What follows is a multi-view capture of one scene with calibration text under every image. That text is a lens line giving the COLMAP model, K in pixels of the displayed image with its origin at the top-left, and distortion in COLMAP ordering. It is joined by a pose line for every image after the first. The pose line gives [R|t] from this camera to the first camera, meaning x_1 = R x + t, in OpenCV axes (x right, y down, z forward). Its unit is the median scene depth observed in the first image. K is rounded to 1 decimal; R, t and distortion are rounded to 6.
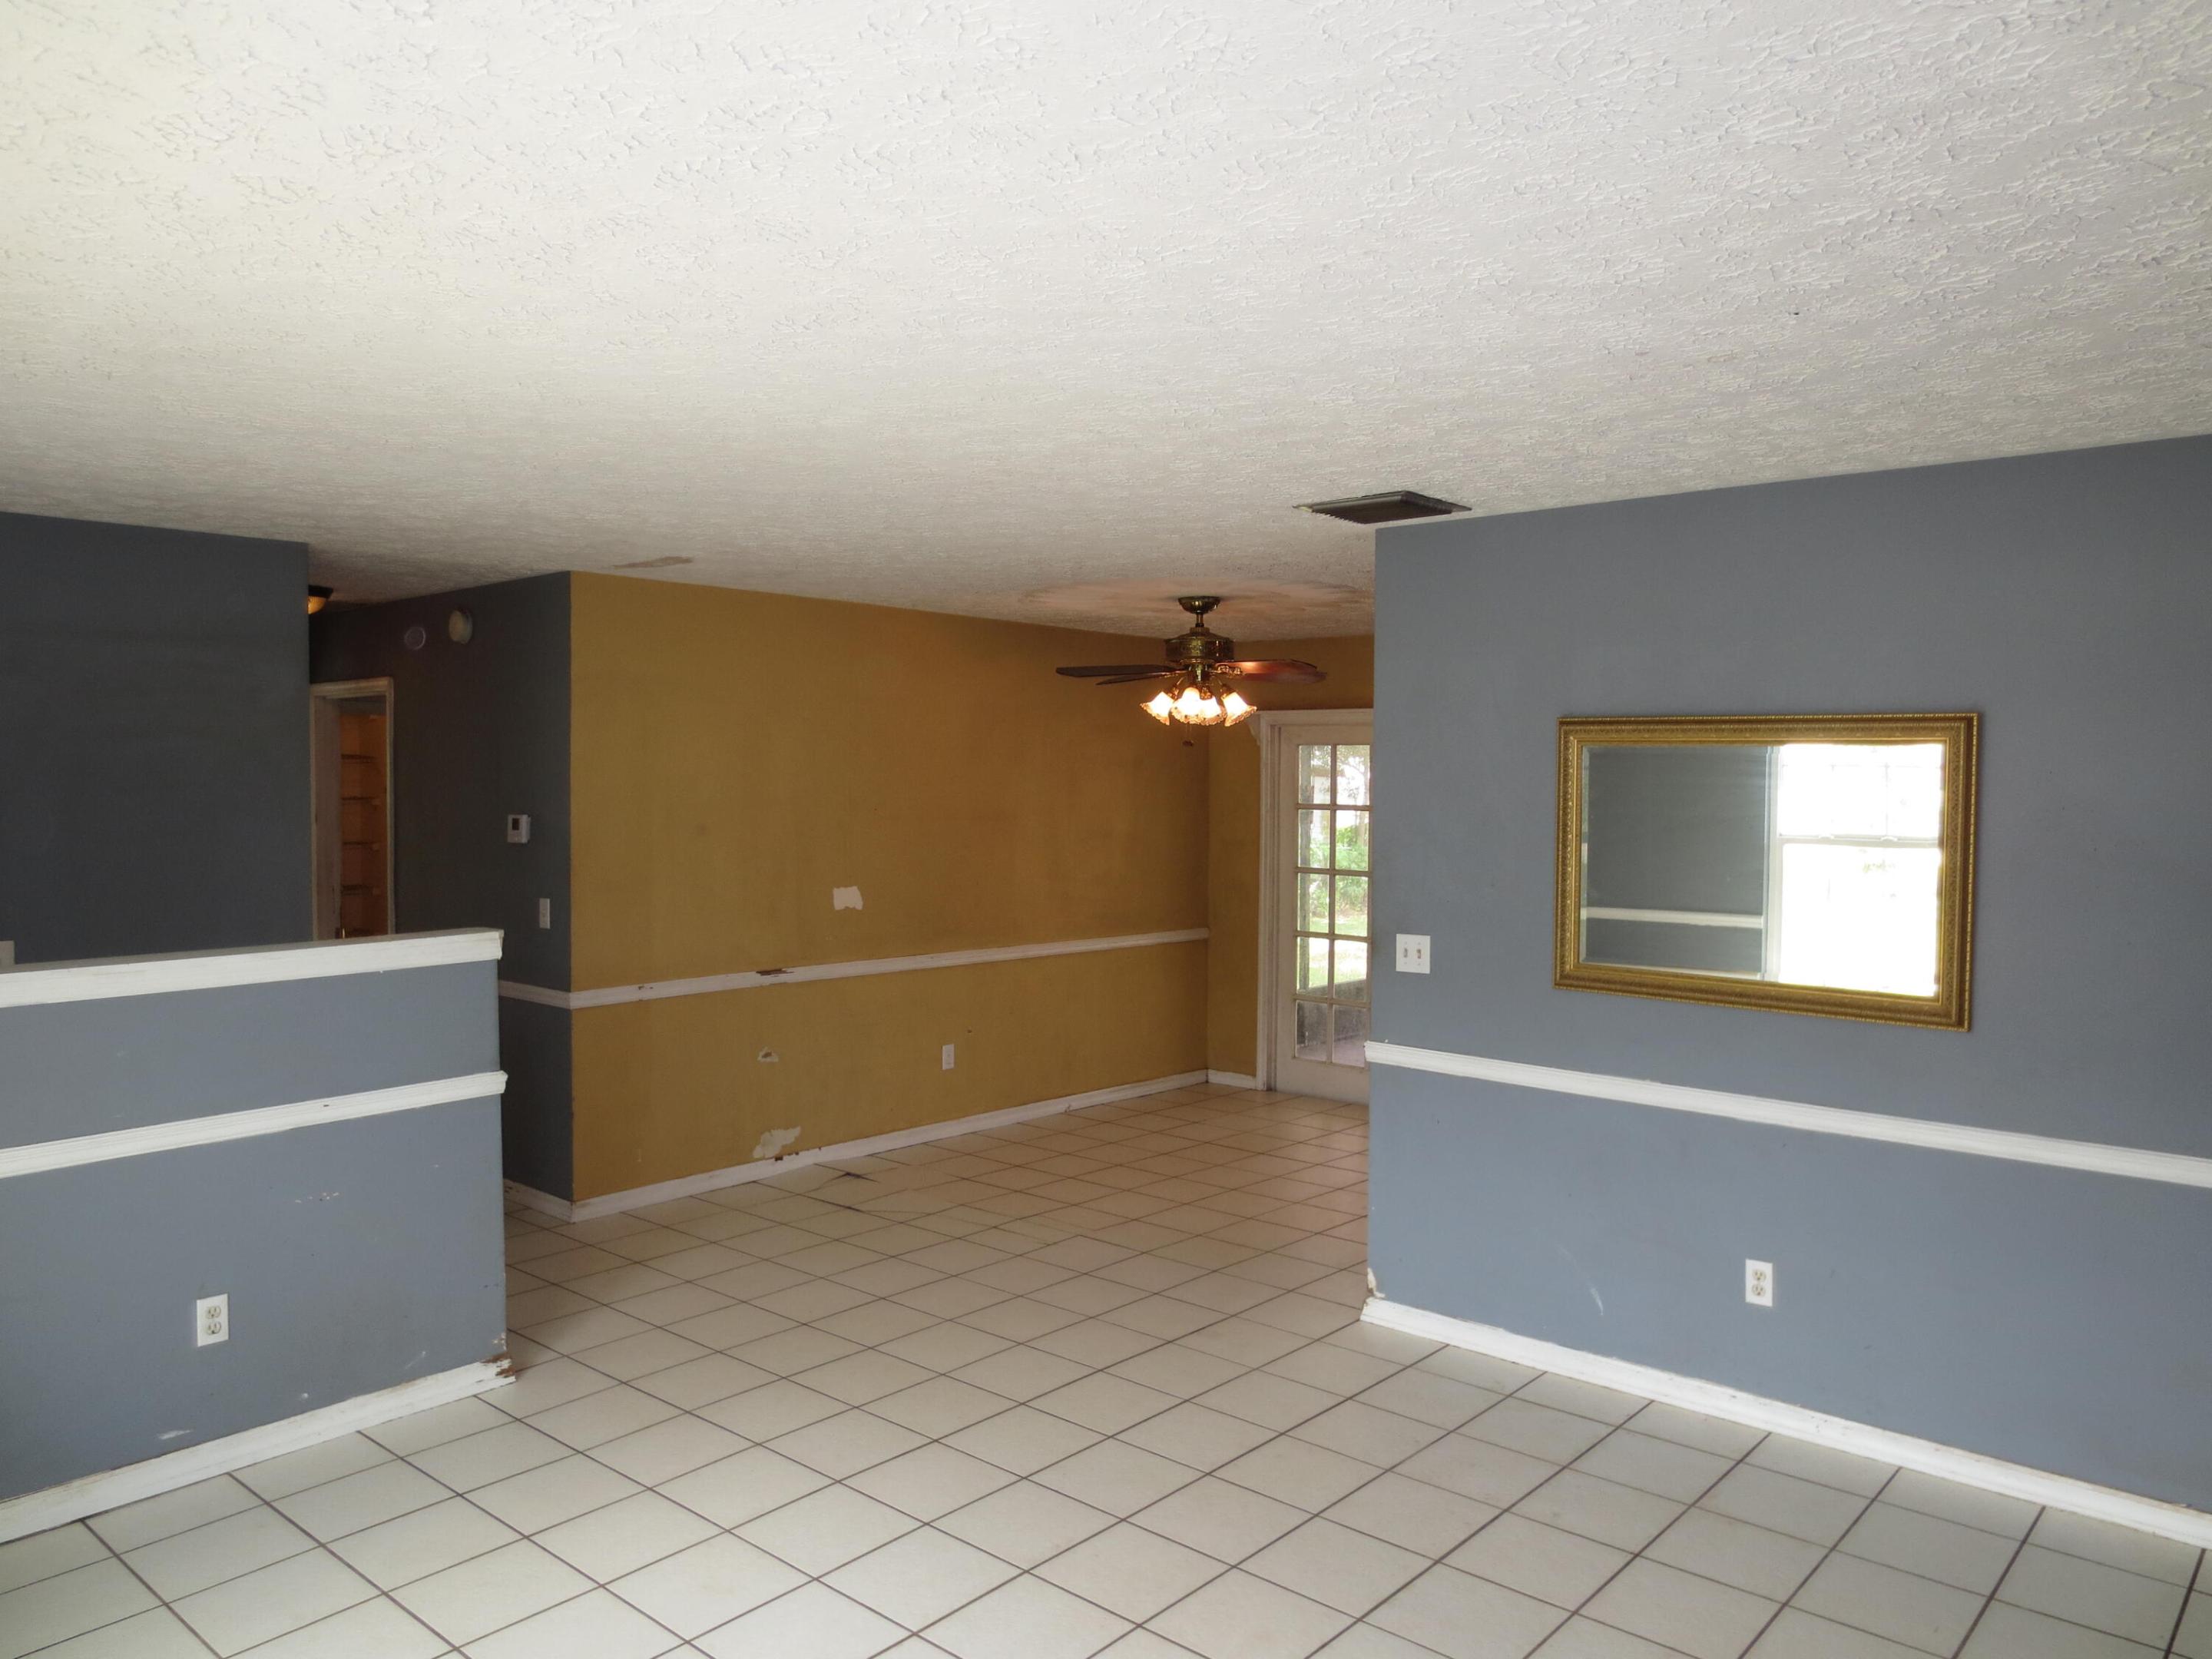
lens RADIAL K [[1565.2, 0, 1105.2], [0, 1565.2, 824.2], [0, 0, 1]] dist [-0.038394, 0.023470]
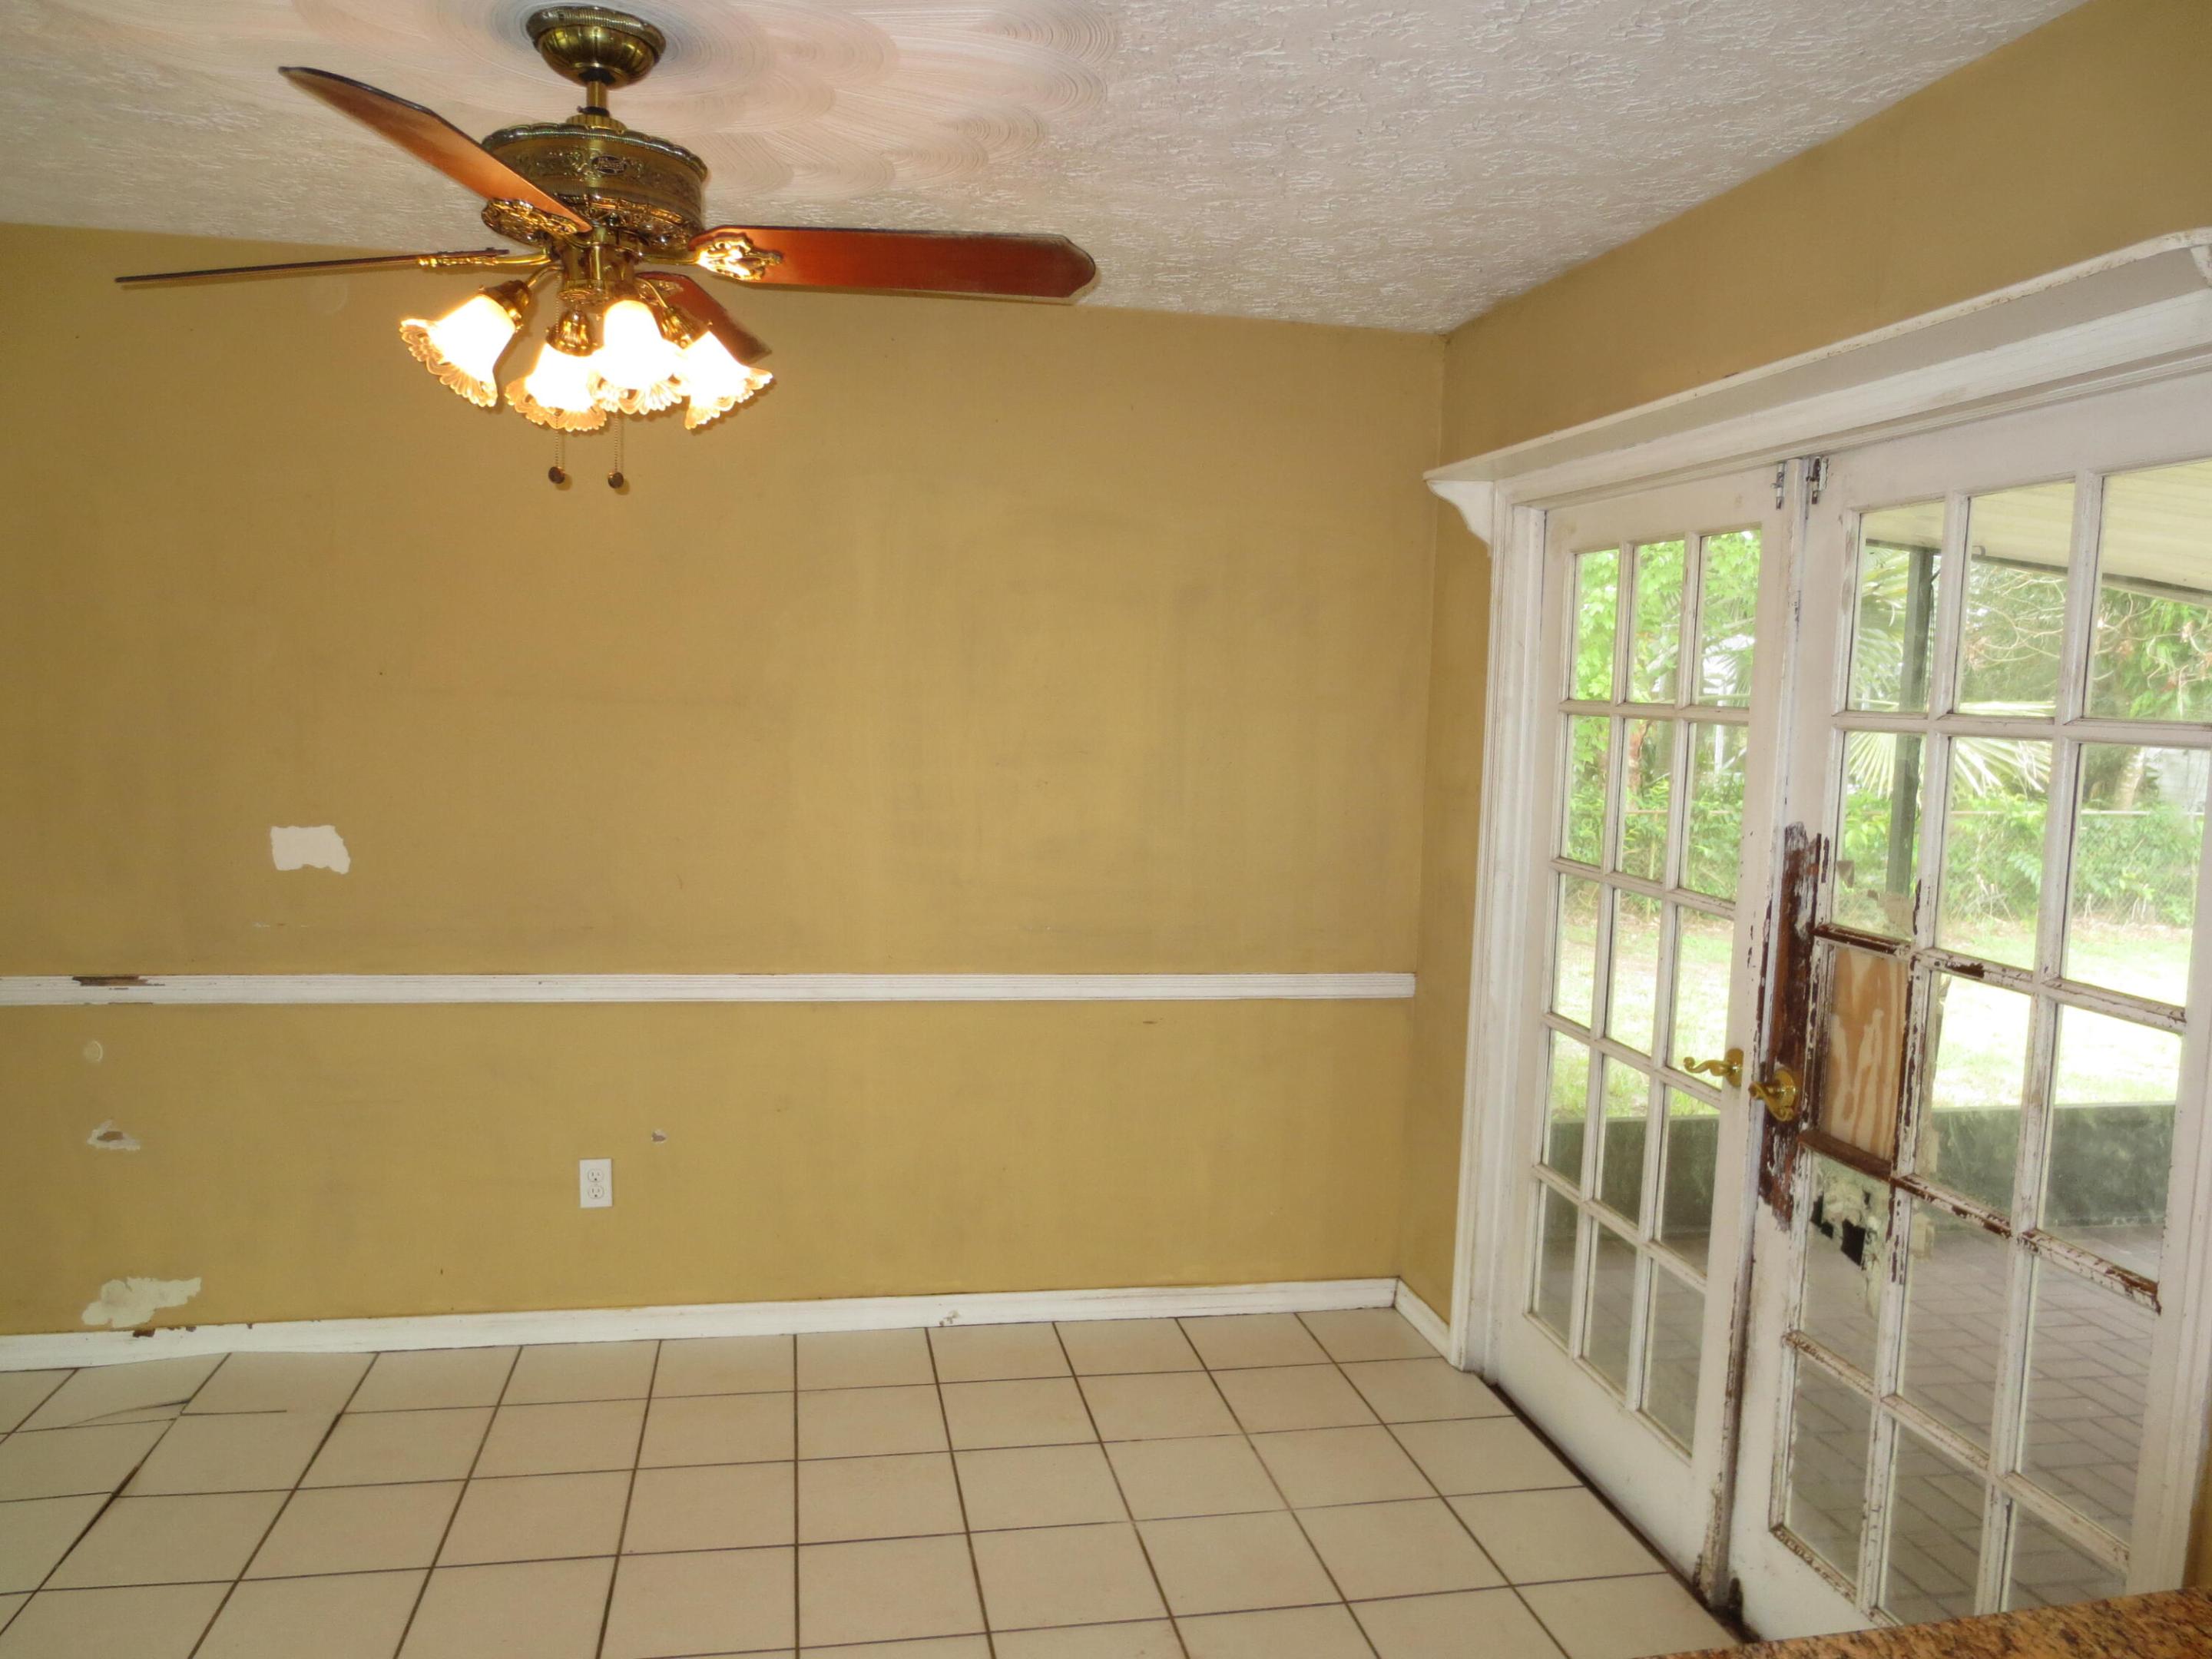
lens RADIAL K [[1582.6, 0, 1091.2], [0, 1582.6, 827.9], [0, 0, 1]] dist [-0.012825, -0.000112]
pose [[0.794467, 0.072050, -0.603019, 0.352480], [-0.040320, 0.997004, 0.066004, -0.003029], [0.605968, -0.028125, 0.794992, 0.778702]]
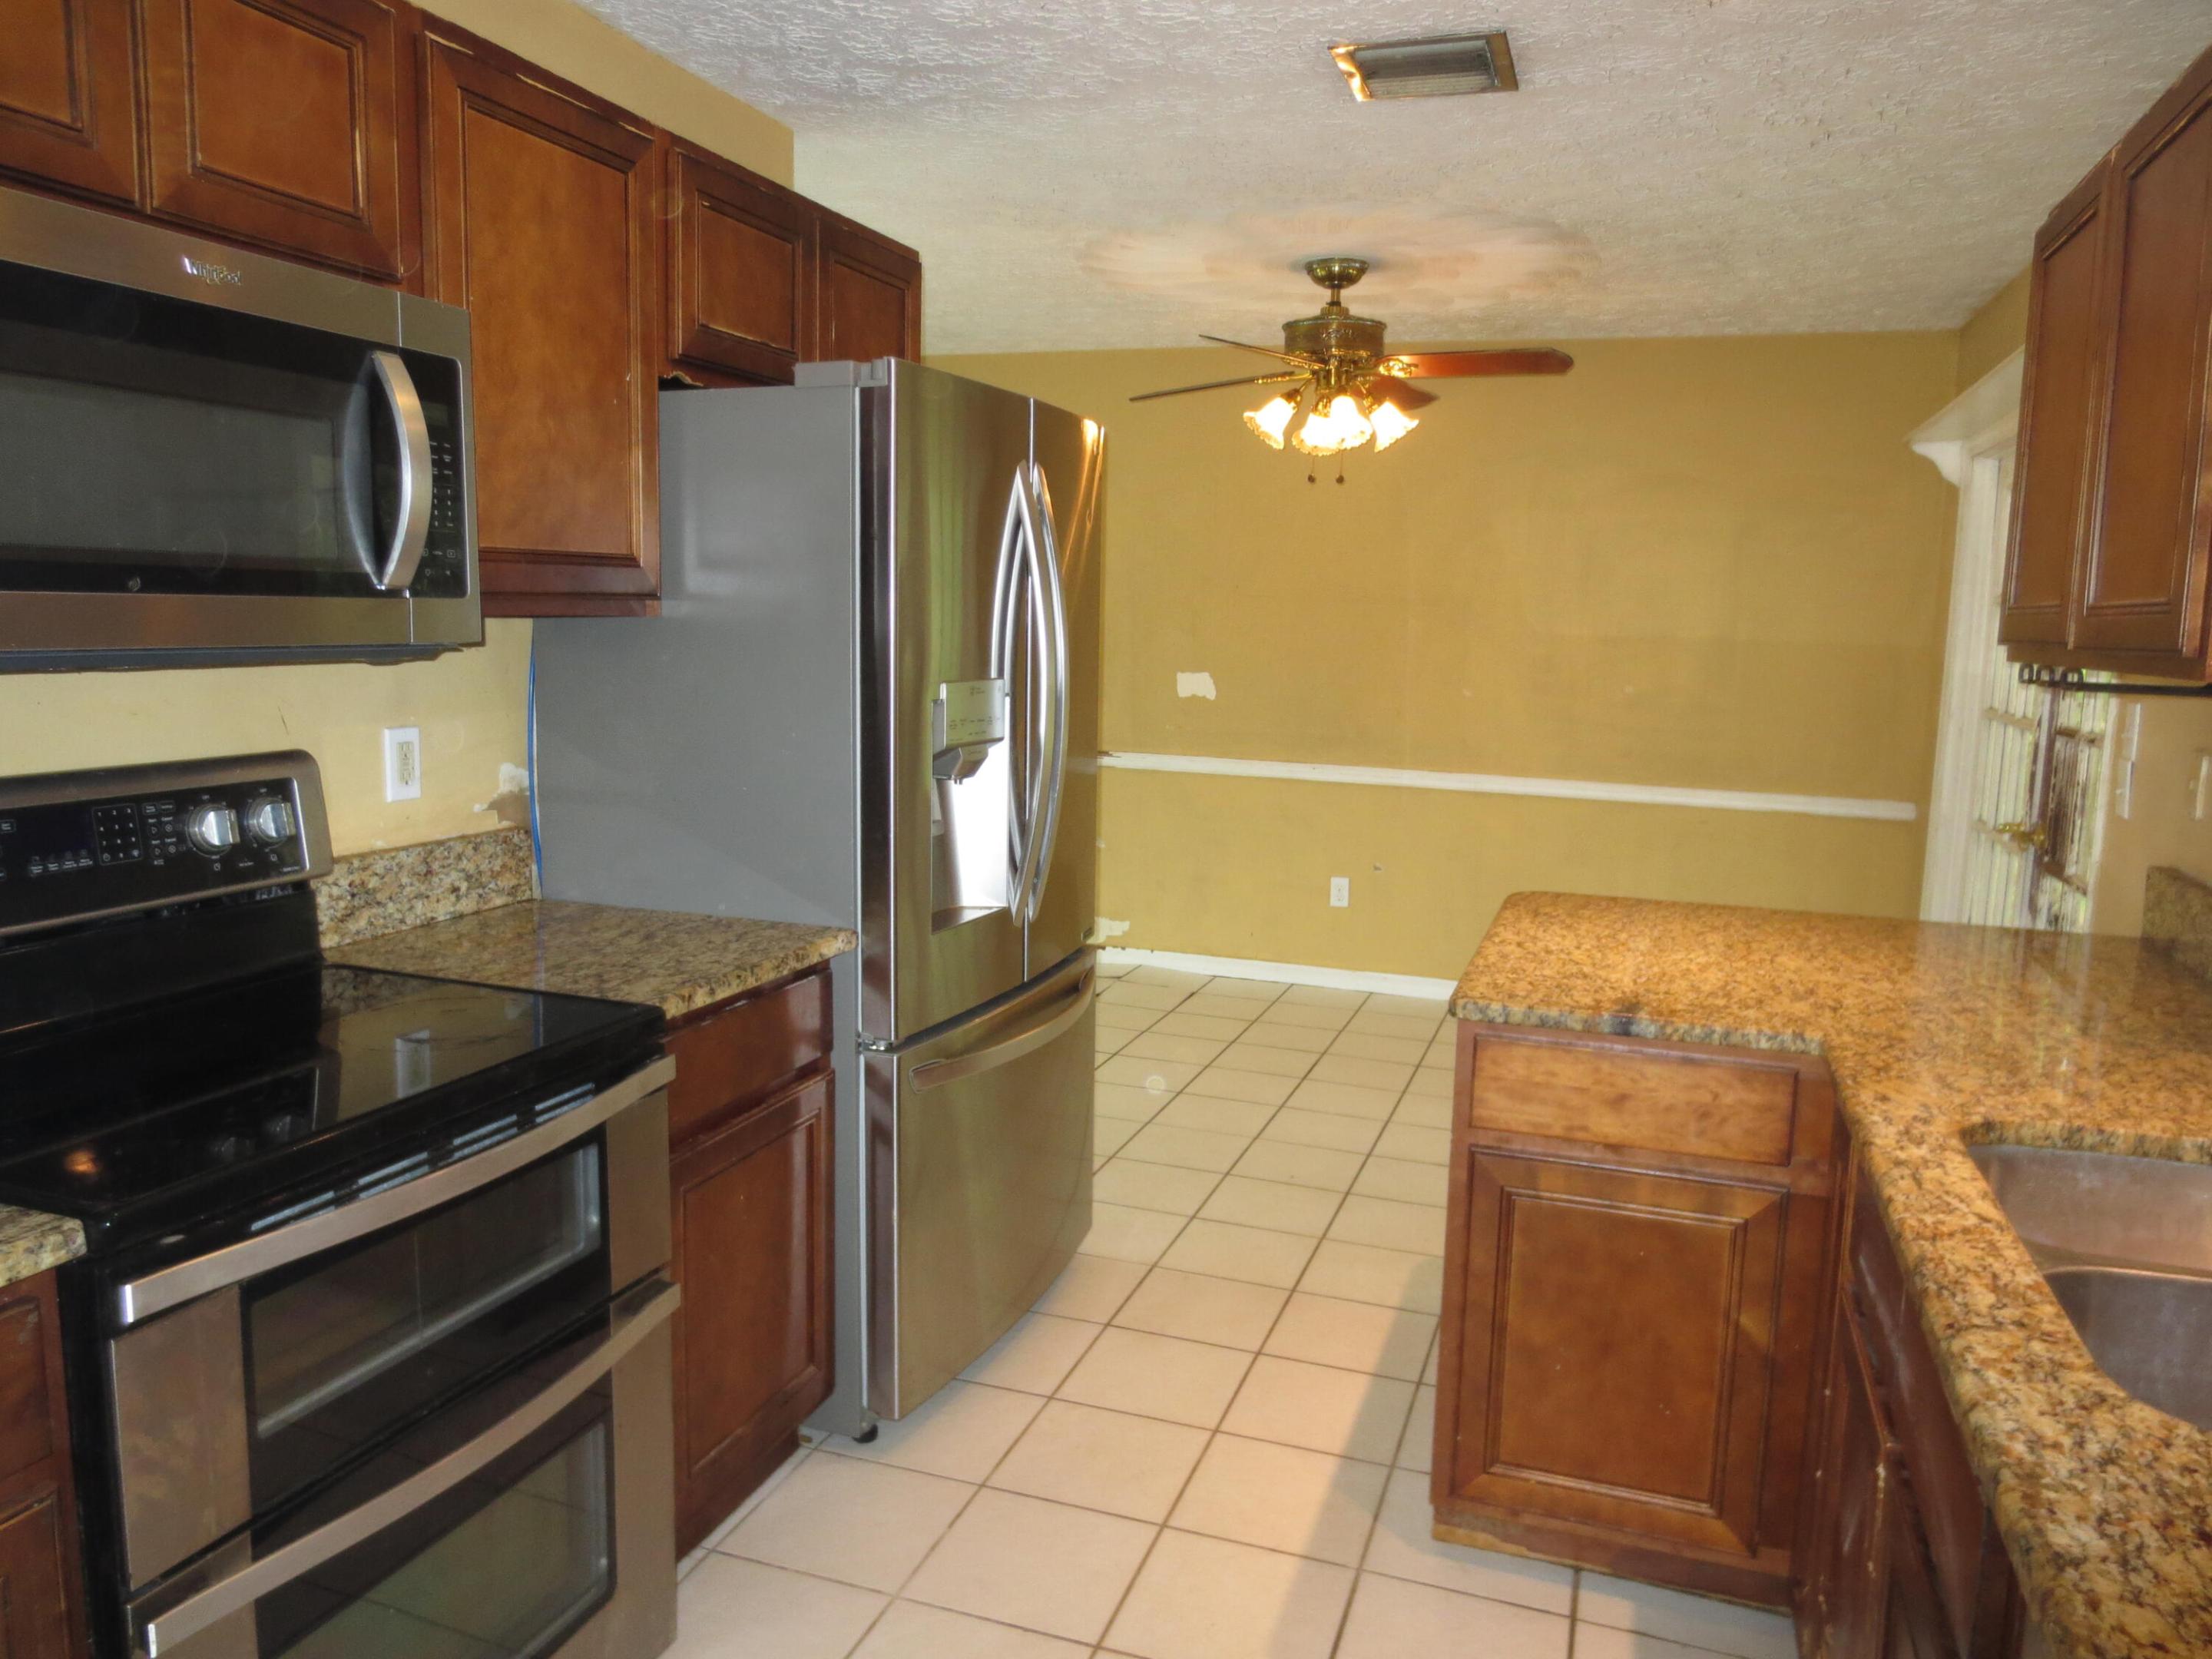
lens RADIAL K [[1565.2, 0, 1105.2], [0, 1565.2, 824.2], [0, 0, 1]] dist [-0.038394, 0.023470]
pose [[0.387556, 0.128613, -0.912830, 0.669740], [-0.048178, 0.991692, 0.119269, 0.022564], [0.920586, -0.002246, 0.390533, 0.624806]]
